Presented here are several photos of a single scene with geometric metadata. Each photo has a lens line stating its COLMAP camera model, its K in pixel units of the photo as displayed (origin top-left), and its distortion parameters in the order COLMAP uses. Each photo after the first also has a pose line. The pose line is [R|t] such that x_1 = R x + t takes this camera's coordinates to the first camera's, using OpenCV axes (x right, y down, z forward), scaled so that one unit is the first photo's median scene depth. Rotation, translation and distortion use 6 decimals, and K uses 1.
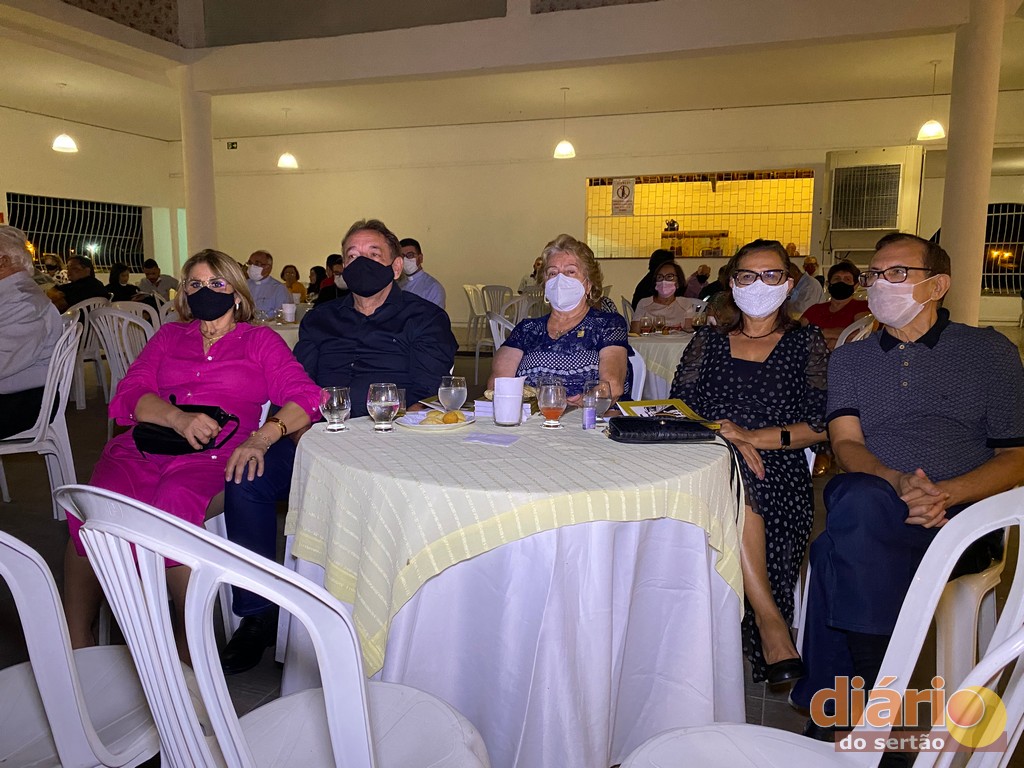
lens RADIAL K [[795.3, 0, 509.6], [0, 795.3, 373.2], [0, 0, 1]] dist [0.003505, -0.000187]
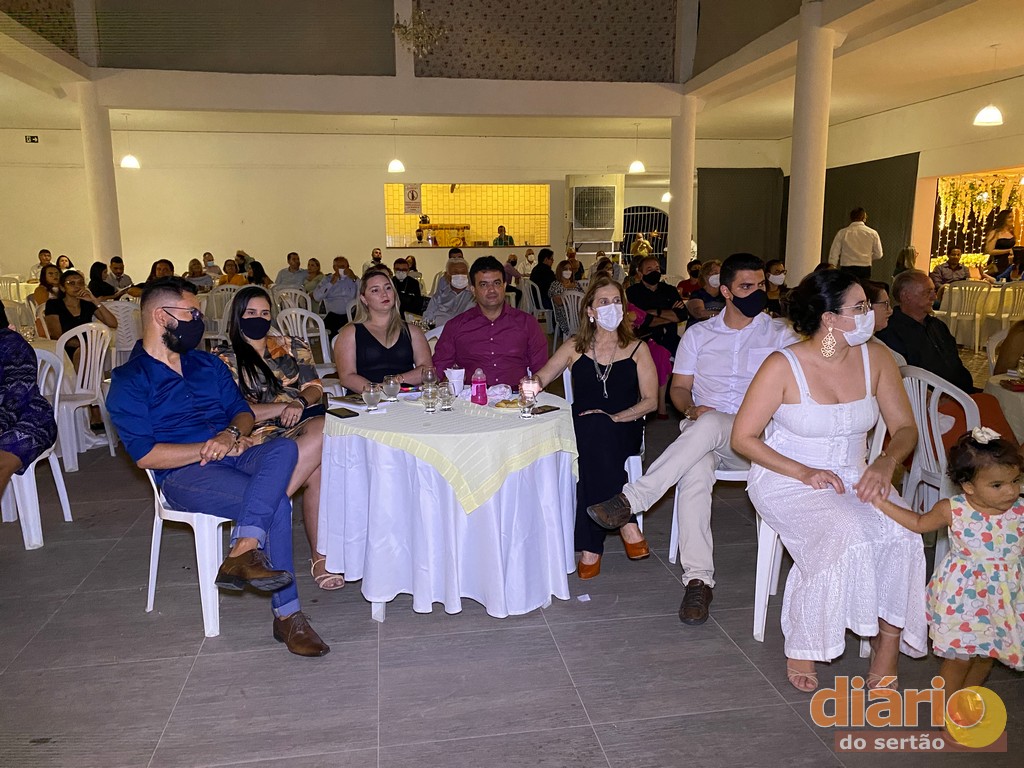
lens RADIAL K [[780.6, 0, 512.0], [0, 780.6, 384.0], [0, 0, 1]] dist [0.006691, -0.005264]
pose [[0.882053, -0.091190, 0.462242, -0.327888], [0.070049, 0.995569, 0.062737, 0.007124], [-0.465914, -0.022958, 0.884532, -0.197873]]
